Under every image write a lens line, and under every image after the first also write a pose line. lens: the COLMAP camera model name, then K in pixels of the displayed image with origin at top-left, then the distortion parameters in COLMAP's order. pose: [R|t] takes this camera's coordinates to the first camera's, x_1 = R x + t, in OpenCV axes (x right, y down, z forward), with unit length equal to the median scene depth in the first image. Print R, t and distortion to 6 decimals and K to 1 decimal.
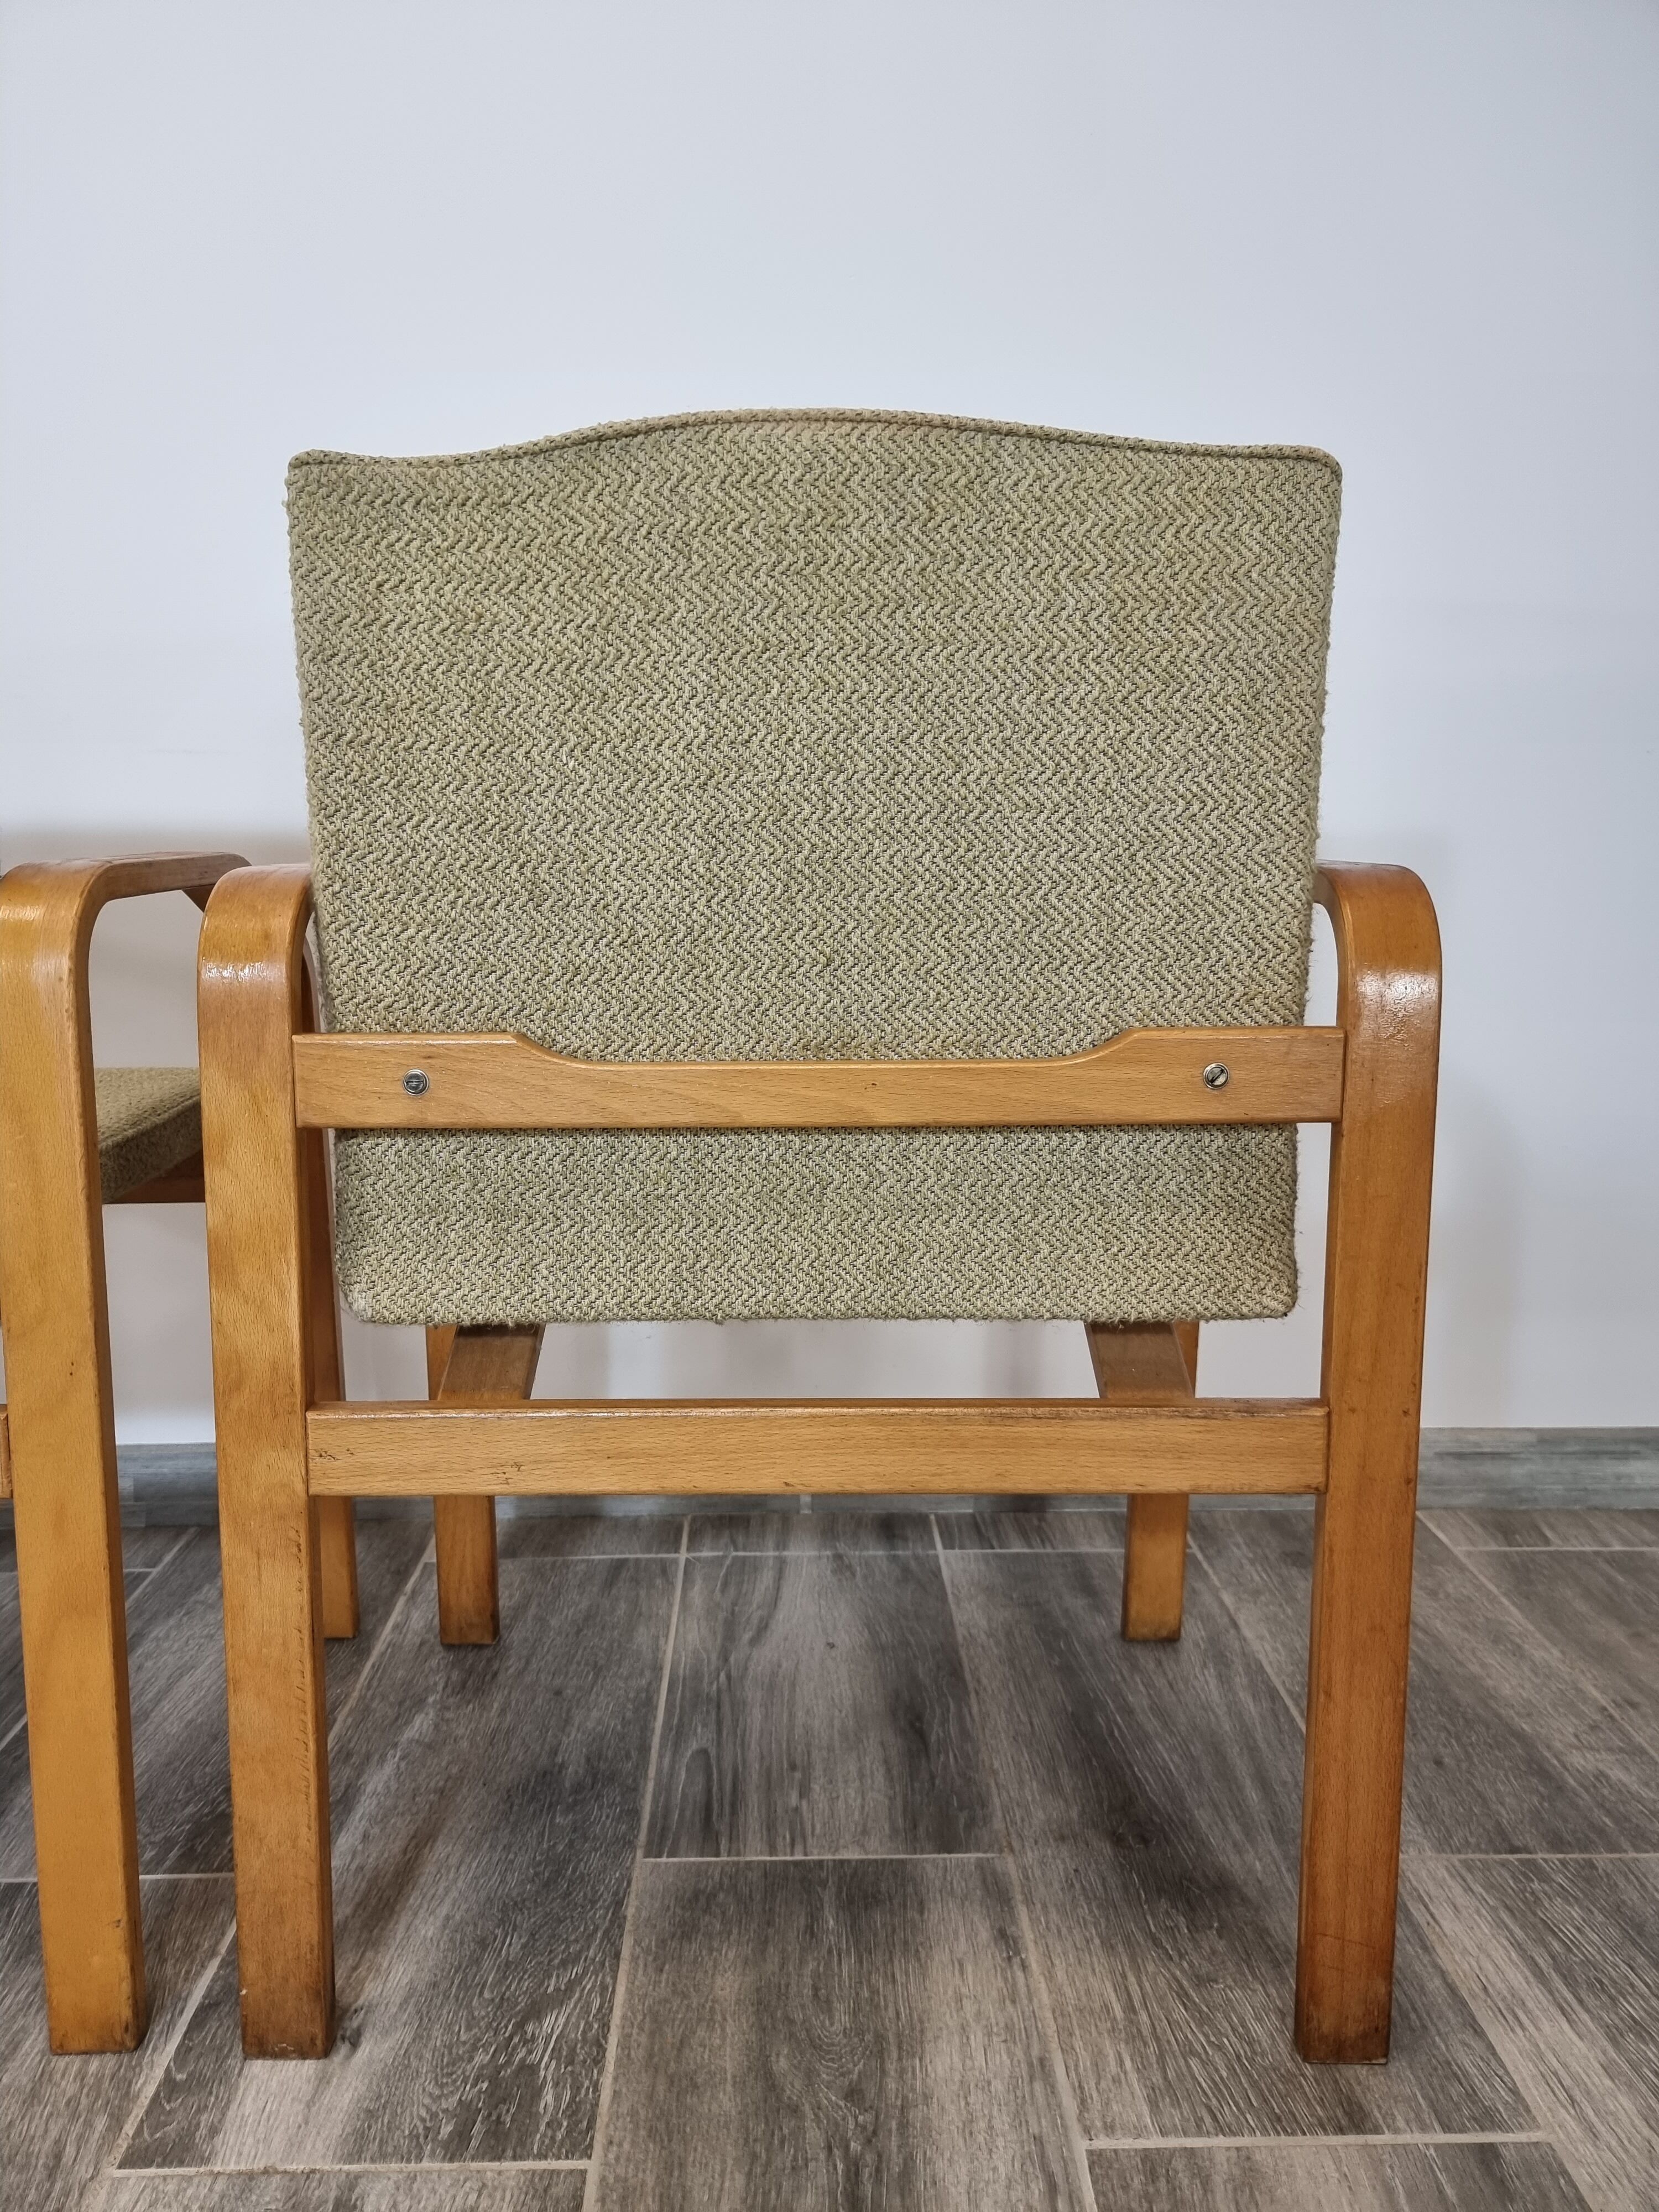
lens RADIAL K [[1545.4, 0, 819.8], [0, 1545.4, 1112.6], [0, 0, 1]] dist [0.062871, -0.048462]
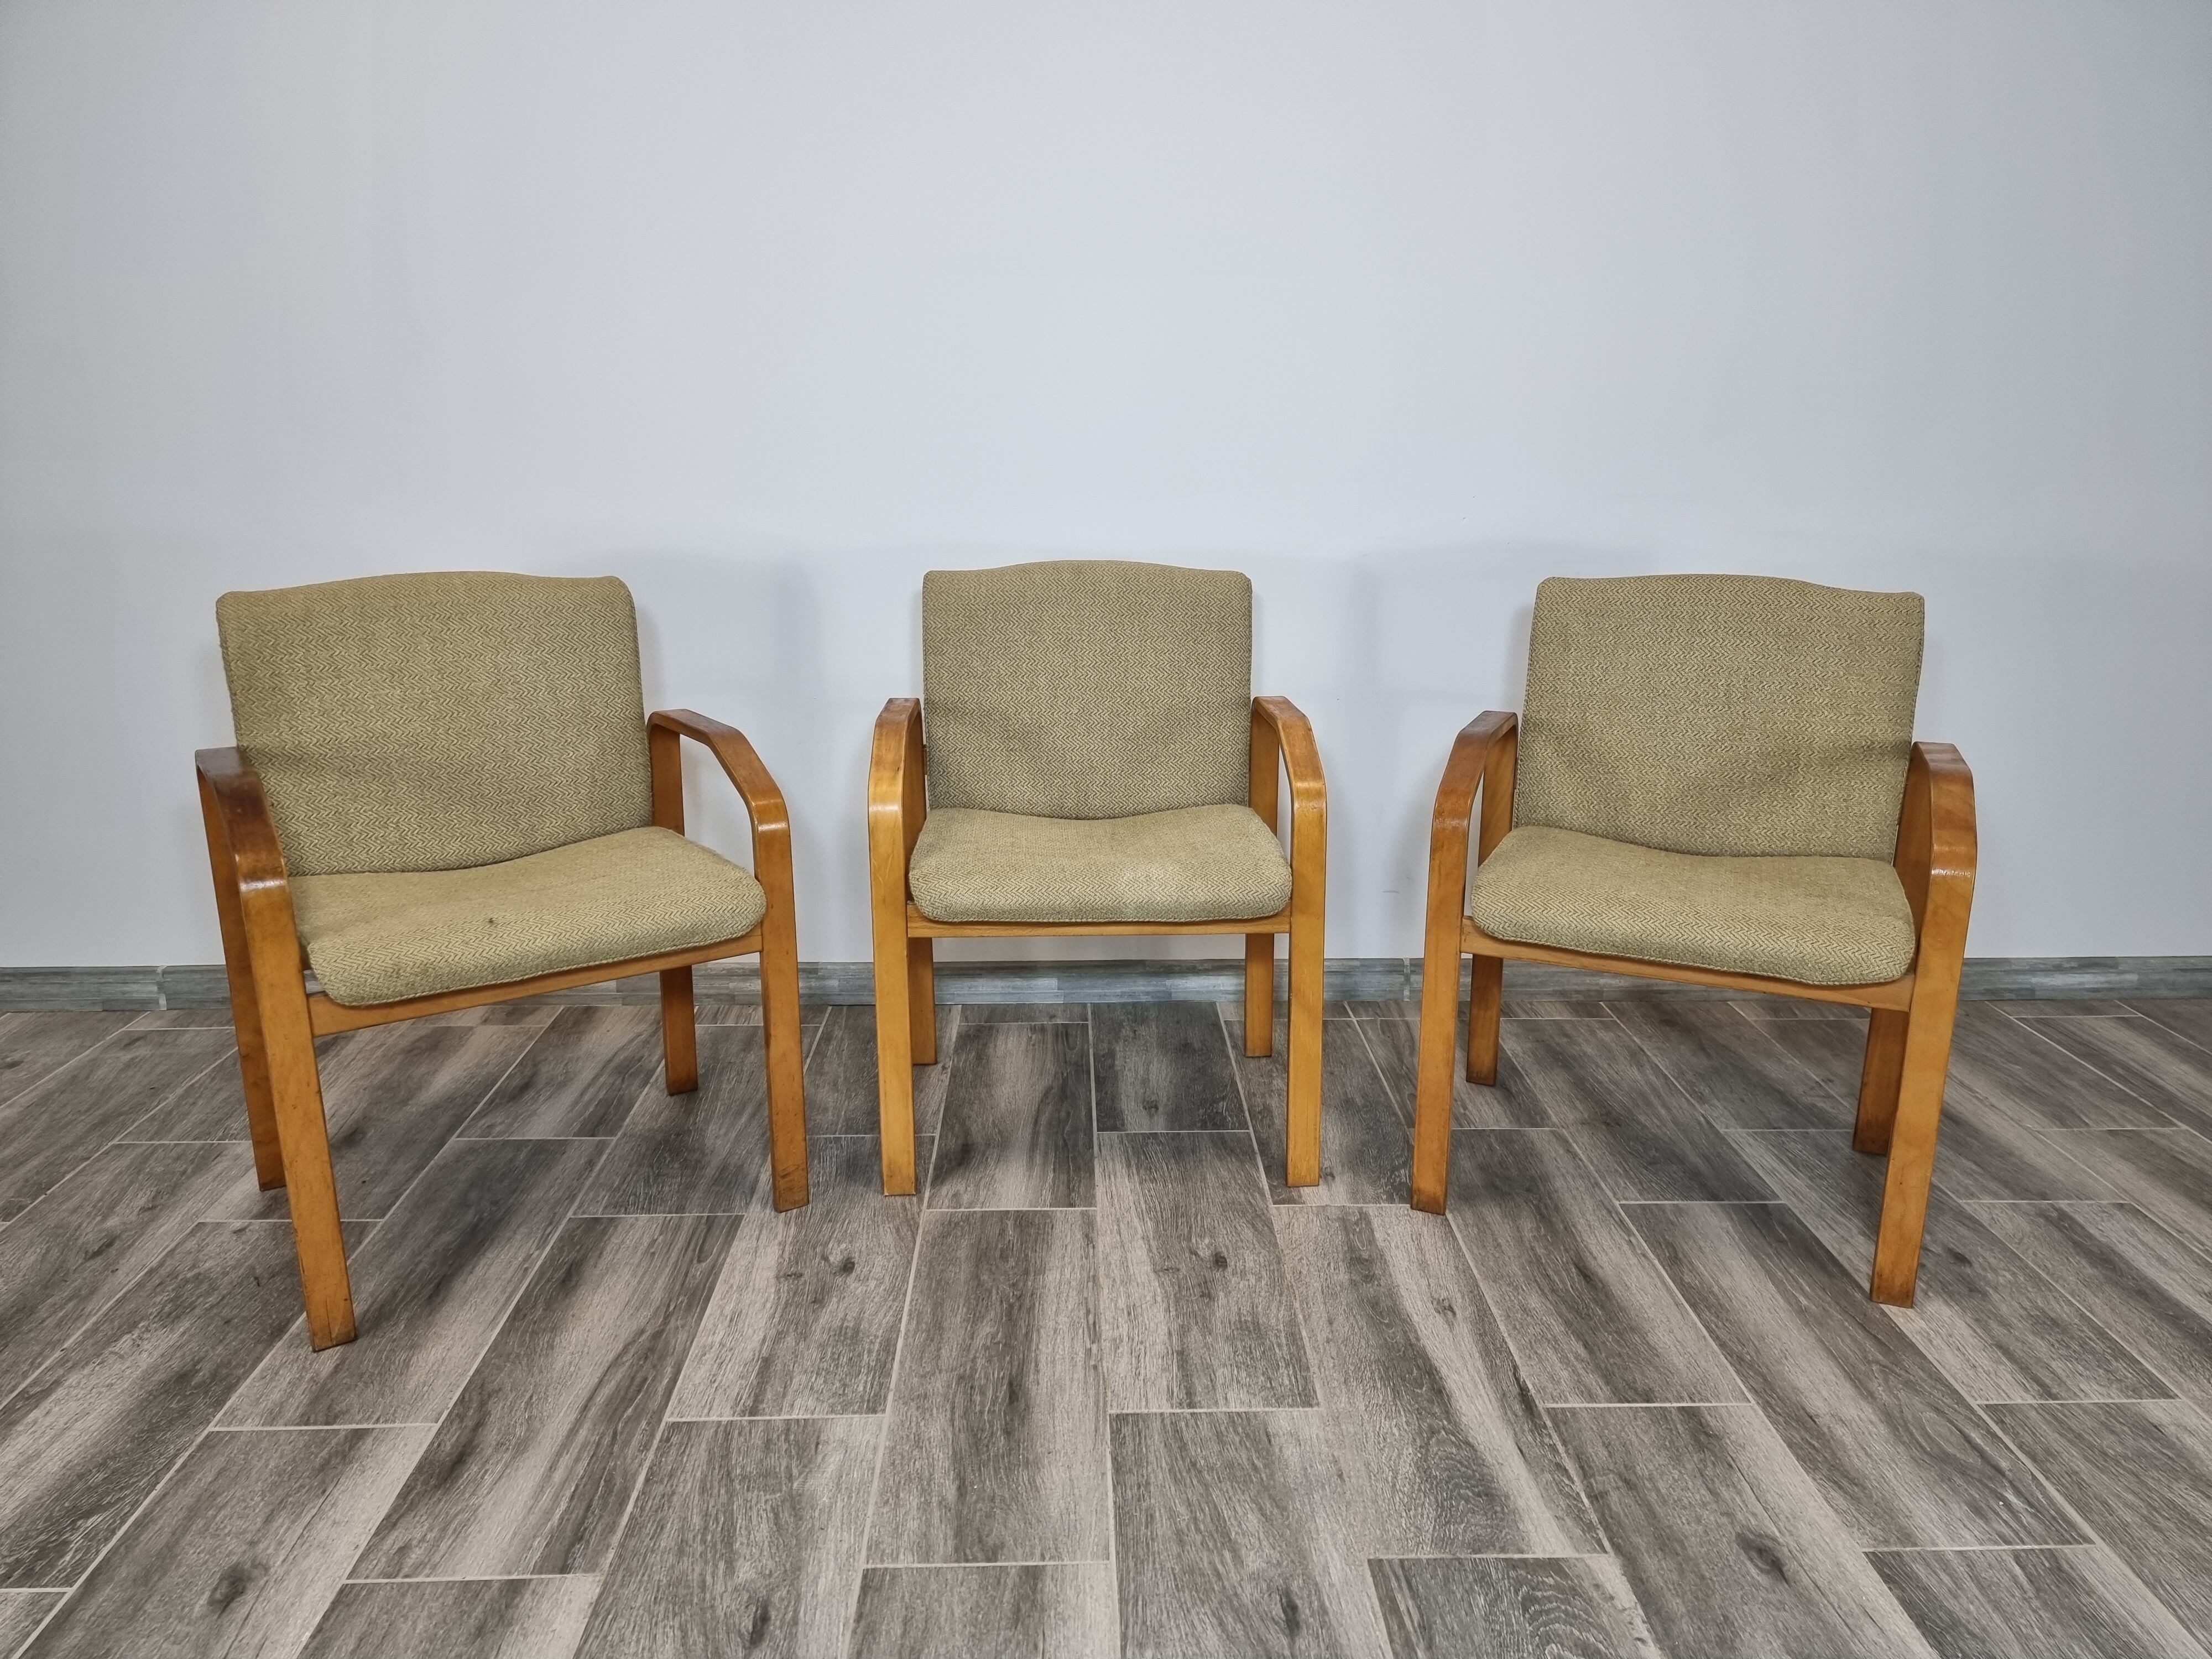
lens RADIAL K [[1545.4, 0, 1119.5], [0, 1545.4, 851.0], [0, 0, 1]] dist [0.062871, -0.048462]
pose [[0.999771, 0.007168, 0.020158, -0.583089], [-0.009507, 0.992914, 0.118457, -0.209986], [-0.019166, -0.118622, 0.992754, -1.241444]]
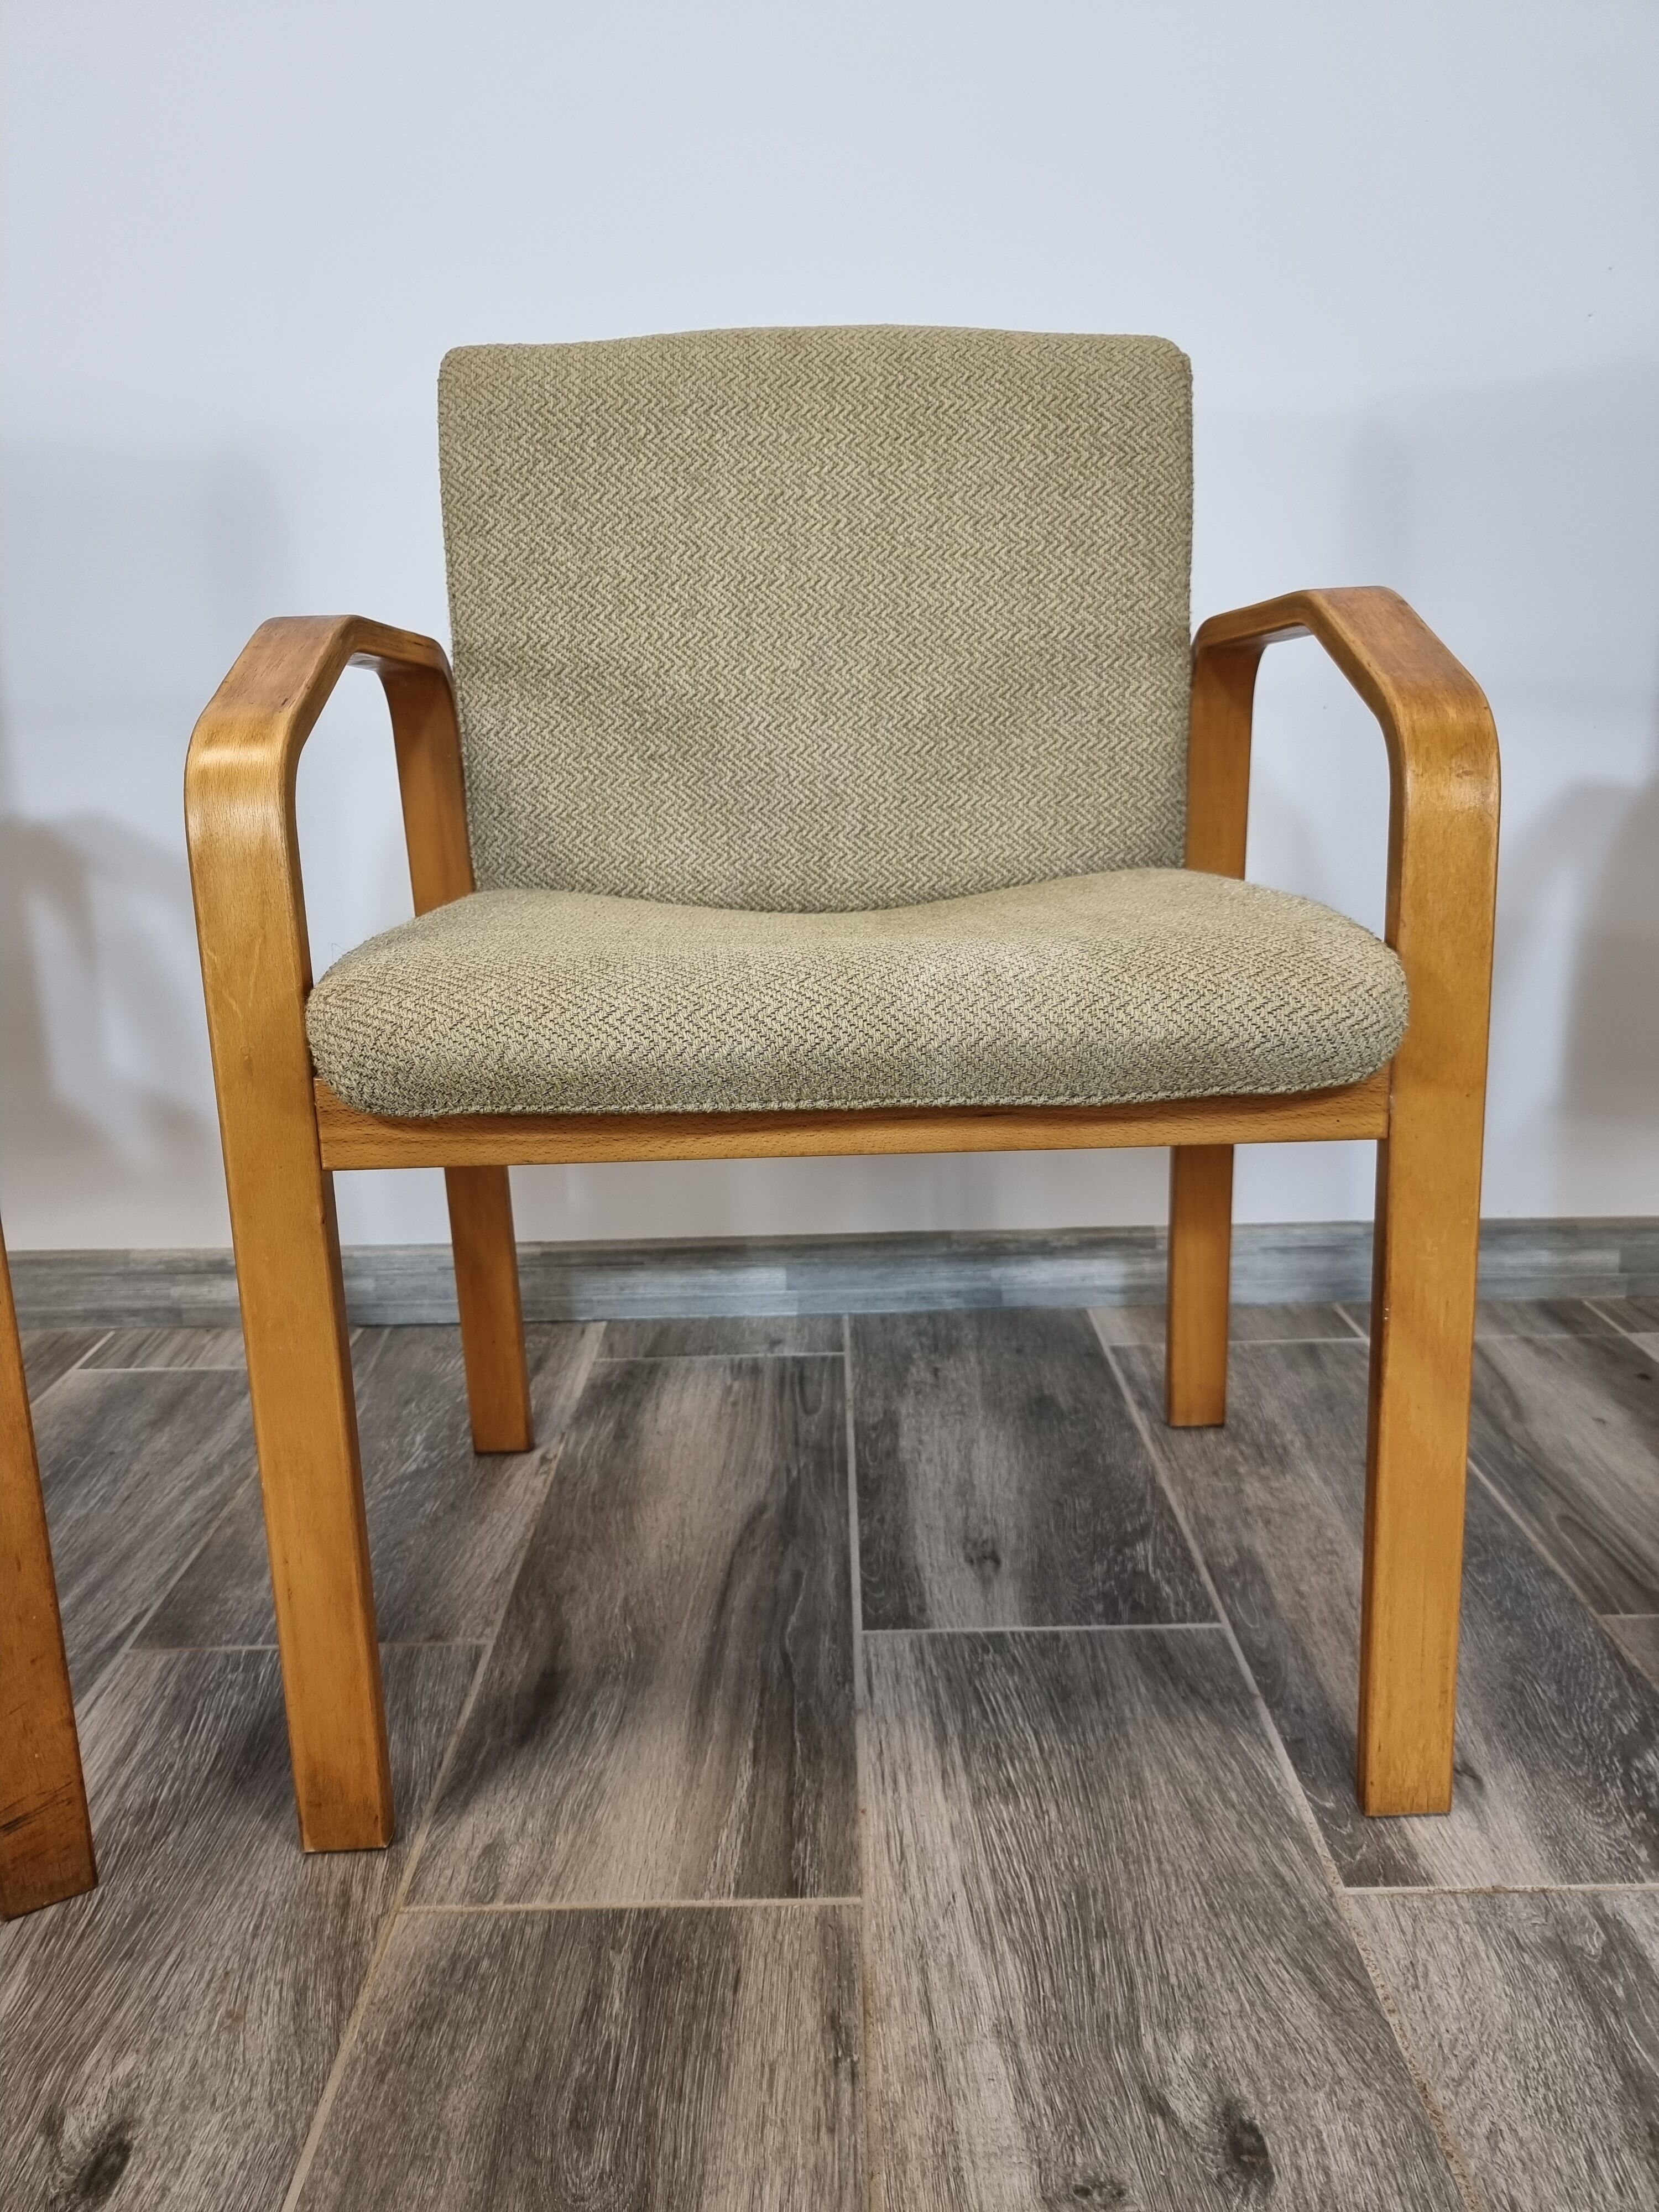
lens RADIAL K [[1545.4, 0, 821.3], [0, 1545.4, 1107.3], [0, 0, 1]] dist [0.062871, -0.048462]
pose [[0.999592, -0.013224, -0.025316, -0.564135], [0.015726, 0.994729, 0.101327, 0.041520], [0.023843, -0.101684, 0.994531, 0.019838]]
